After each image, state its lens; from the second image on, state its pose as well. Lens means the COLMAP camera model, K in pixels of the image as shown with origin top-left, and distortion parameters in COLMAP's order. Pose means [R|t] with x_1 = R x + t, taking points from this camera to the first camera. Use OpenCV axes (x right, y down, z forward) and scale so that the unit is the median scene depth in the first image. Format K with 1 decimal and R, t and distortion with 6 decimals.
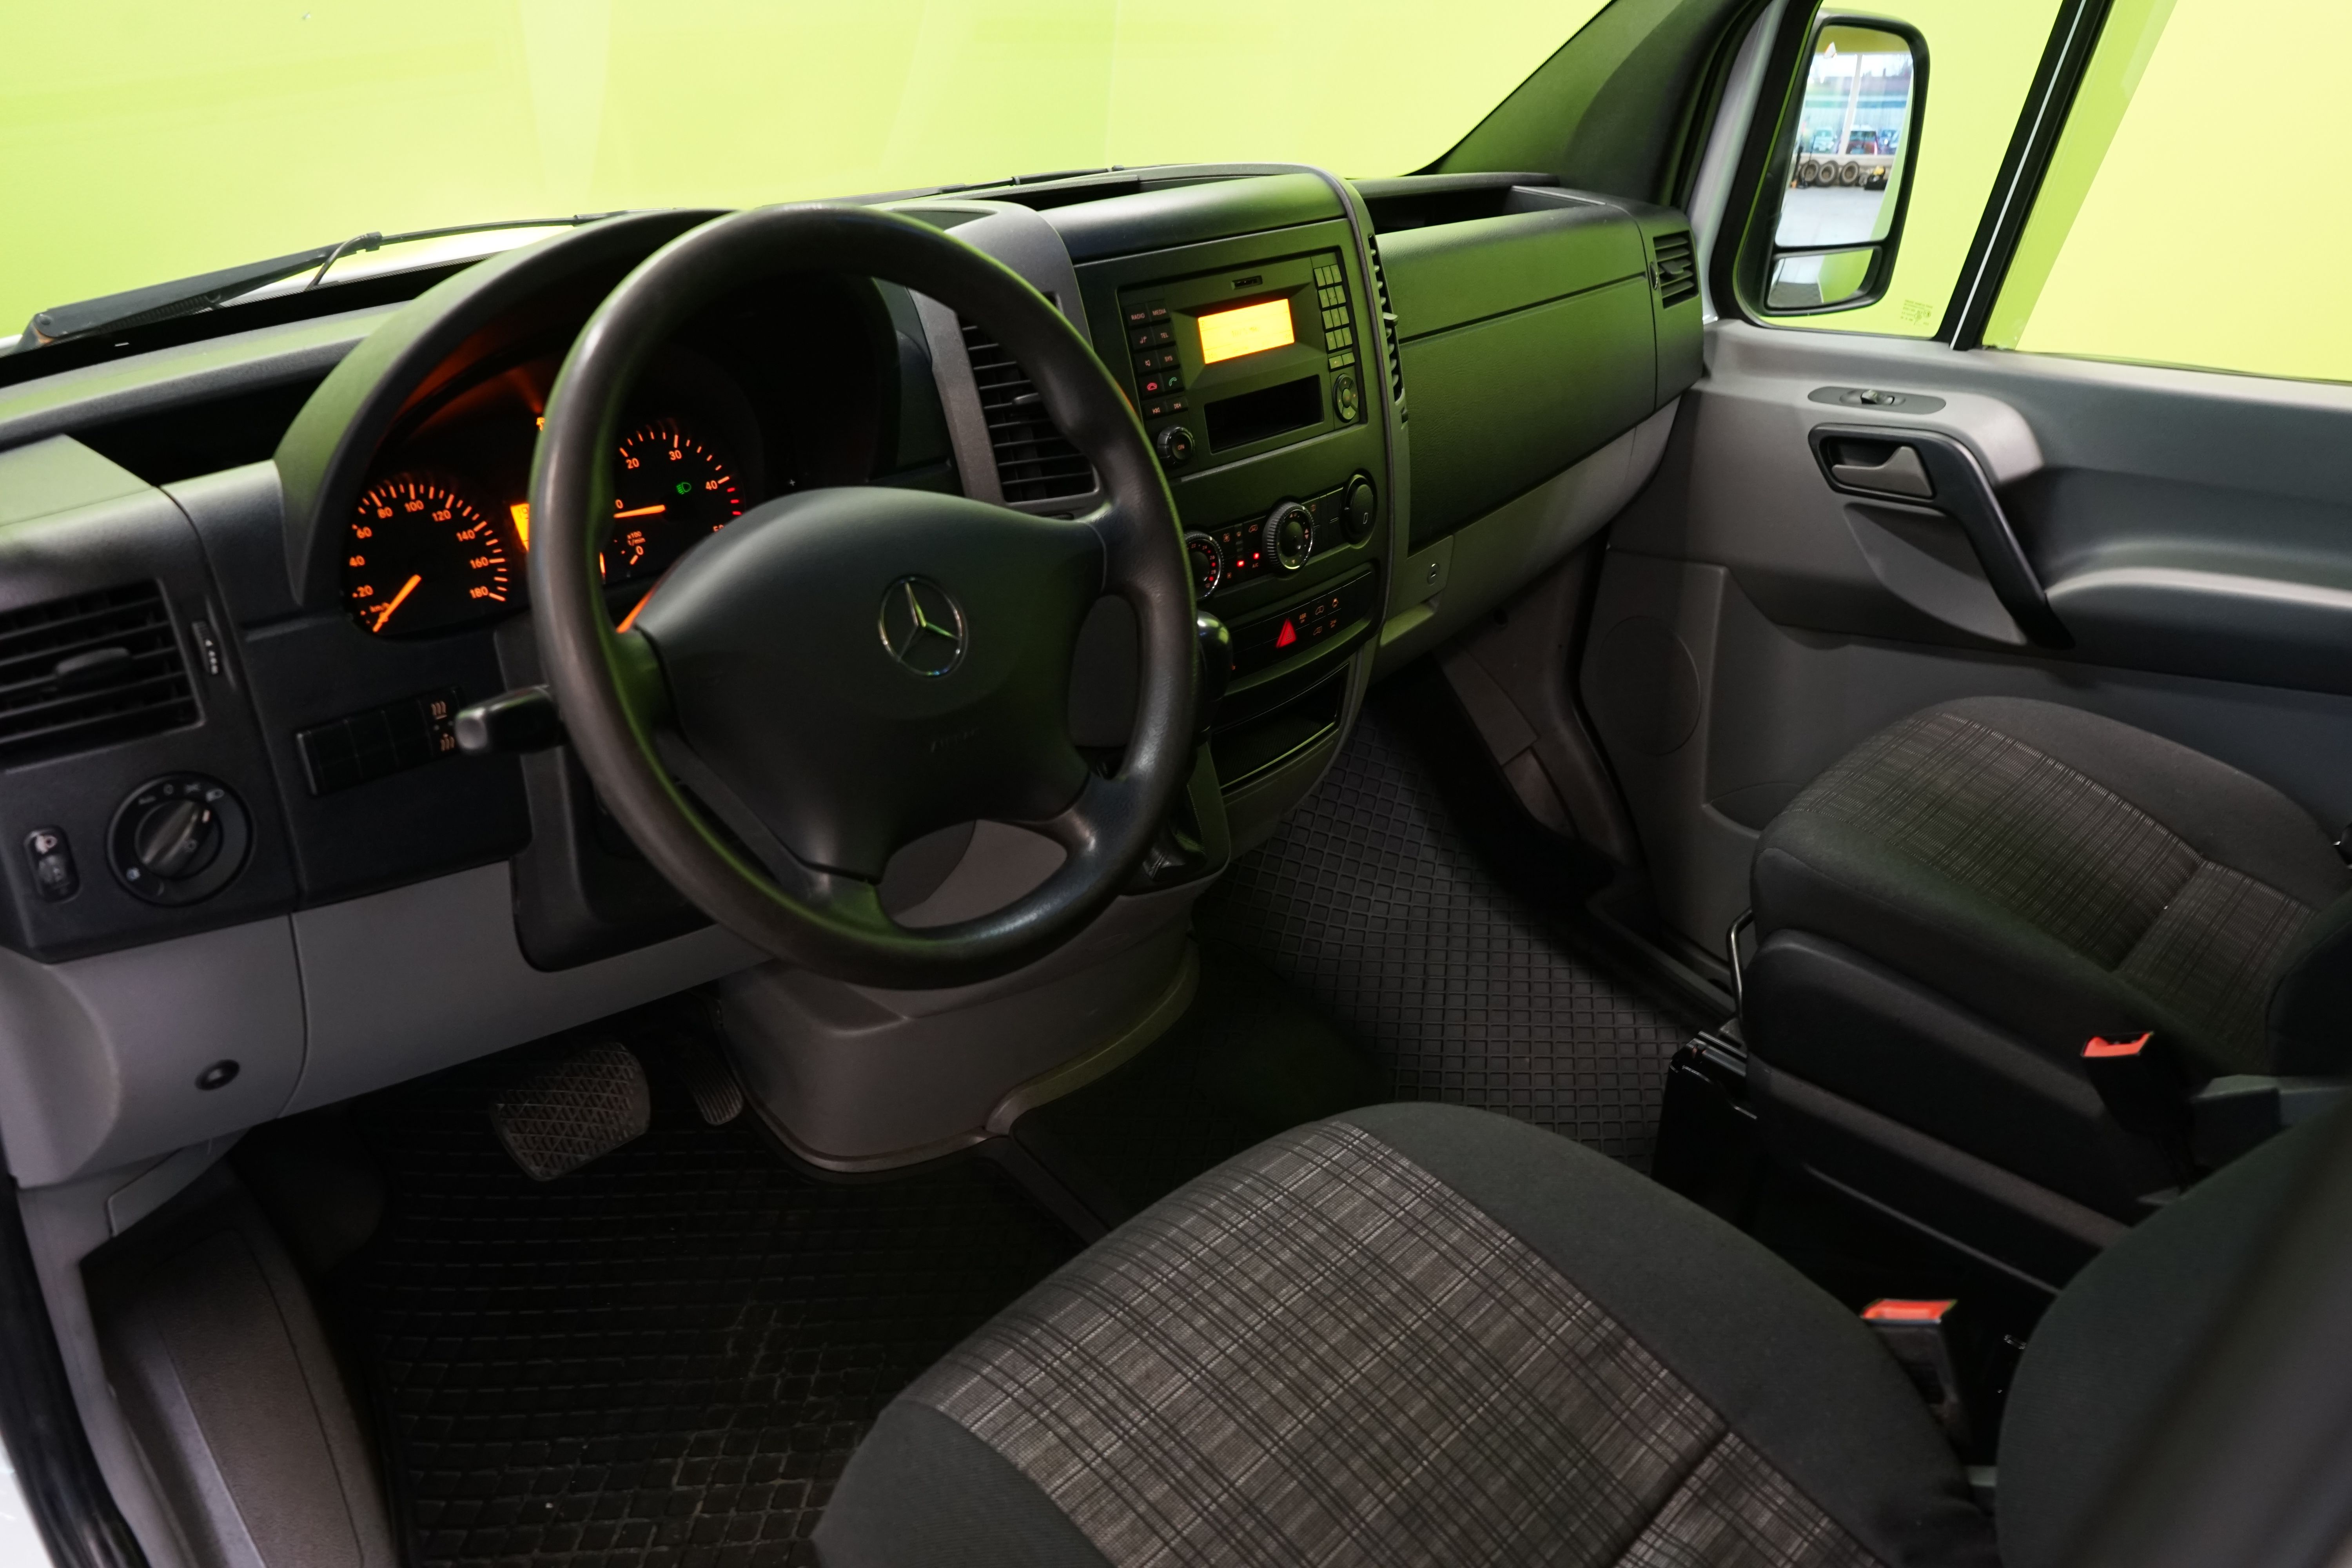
lens RADIAL K [[1918.1, 0, 1188.0], [0, 1918.1, 787.0], [0, 0, 1]] dist [-0.027509, 0.006450]
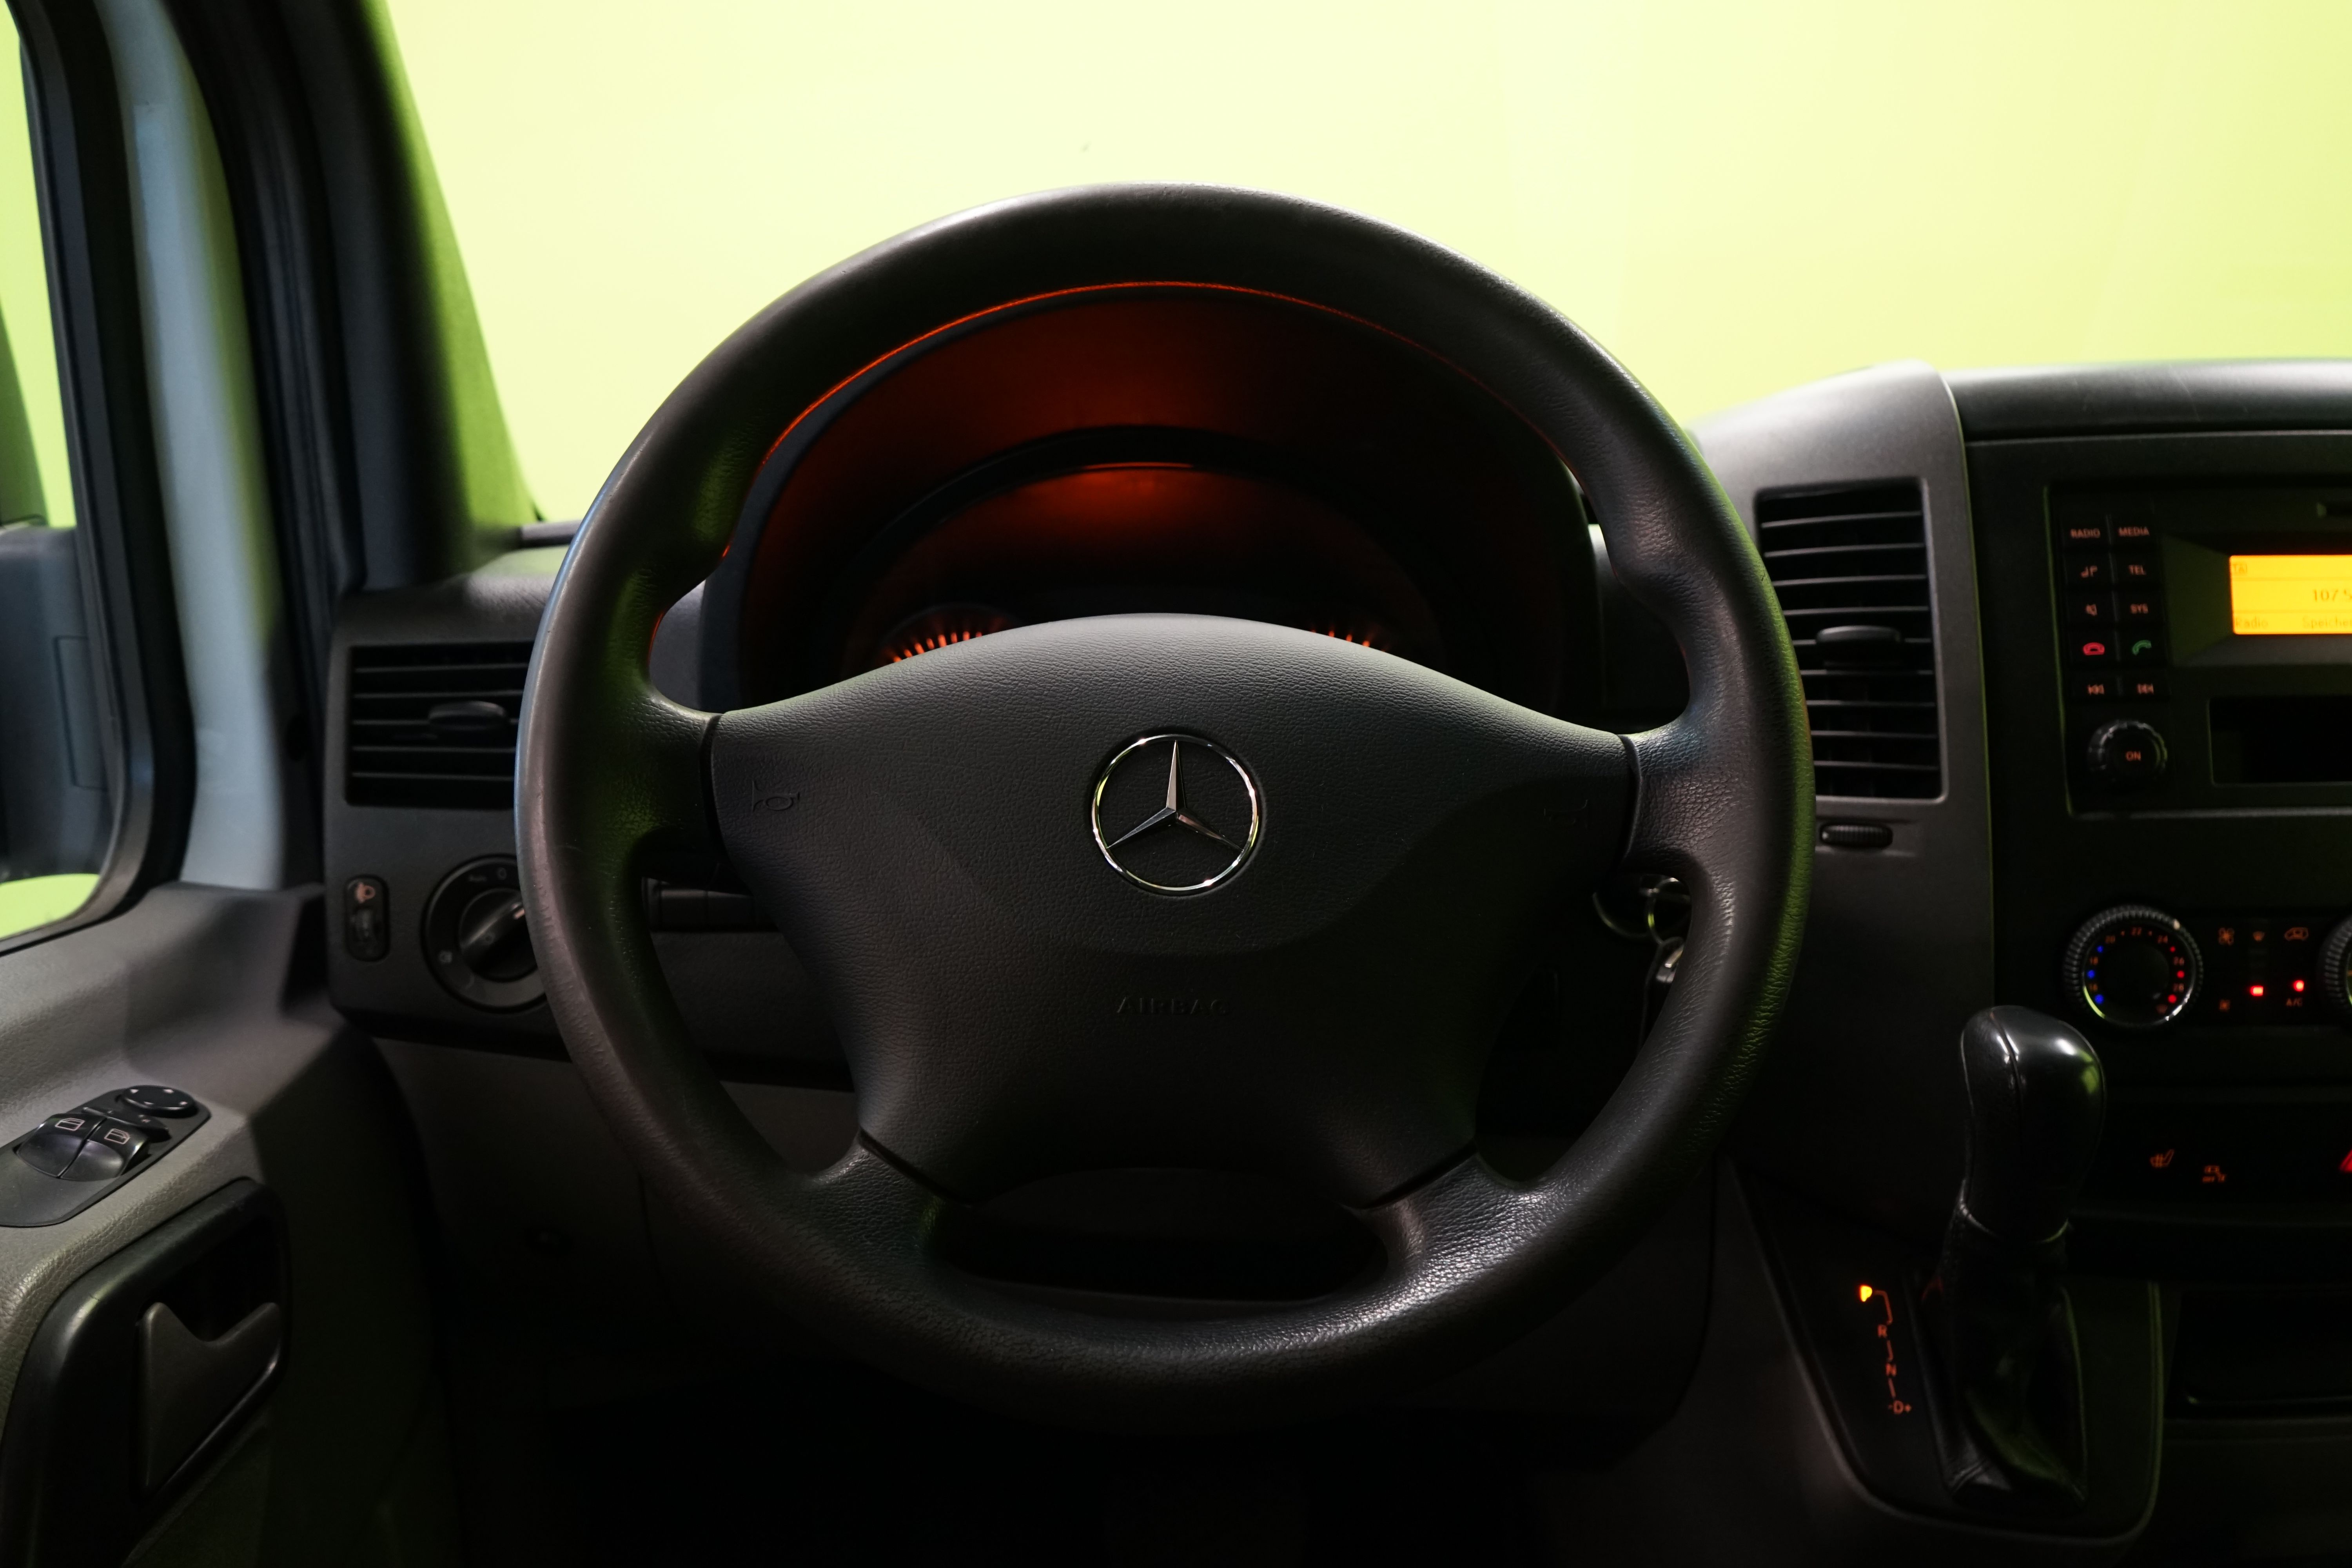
lens RADIAL K [[1935.0, 0, 1178.2], [0, 1935.0, 769.5], [0, 0, 1]] dist [-0.028237, -0.000351]
pose [[0.674435, 0.109416, -0.730182, 0.235631], [-0.293731, 0.947091, -0.129386, -0.015418], [0.677392, 0.301740, 0.670890, 0.439465]]
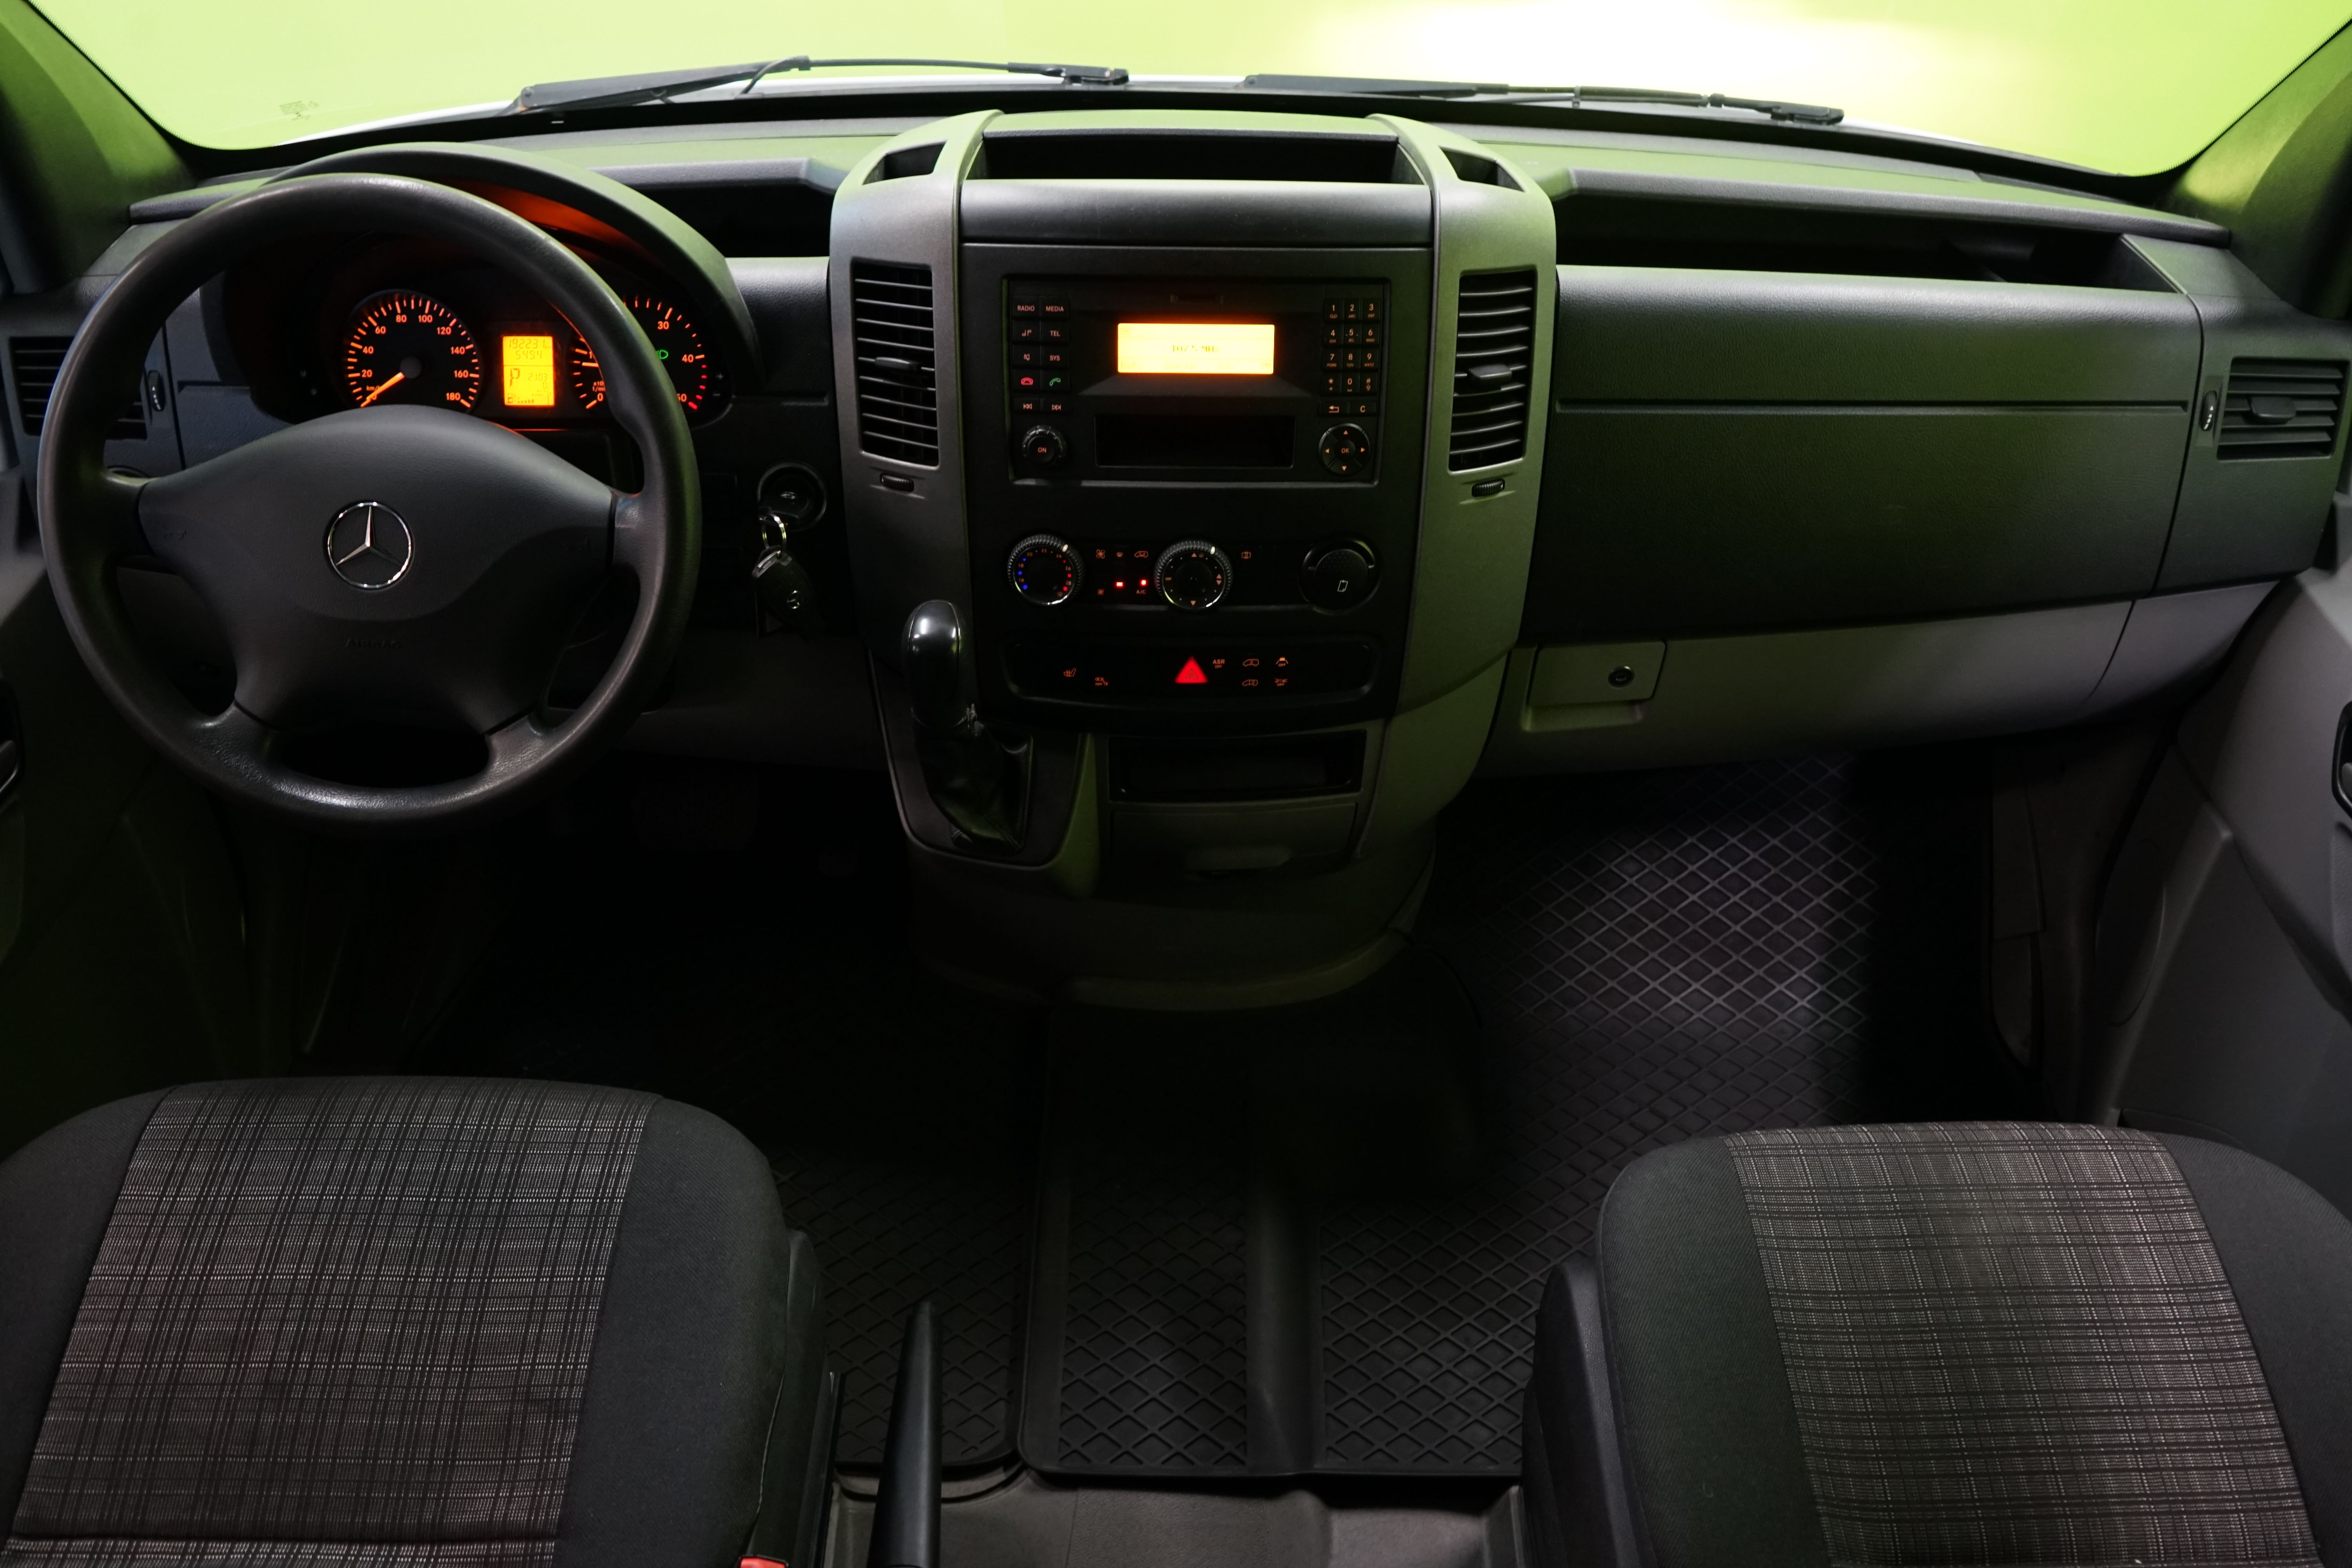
lens RADIAL K [[1933.6, 0, 1168.4], [0, 1933.6, 786.9], [0, 0, 1]] dist [-0.064849, 0.022295]
pose [[0.656946, 0.421006, -0.625441, 0.749513], [-0.317891, 0.906896, 0.276559, -0.327003], [0.683642, 0.017138, 0.729616, 0.355318]]
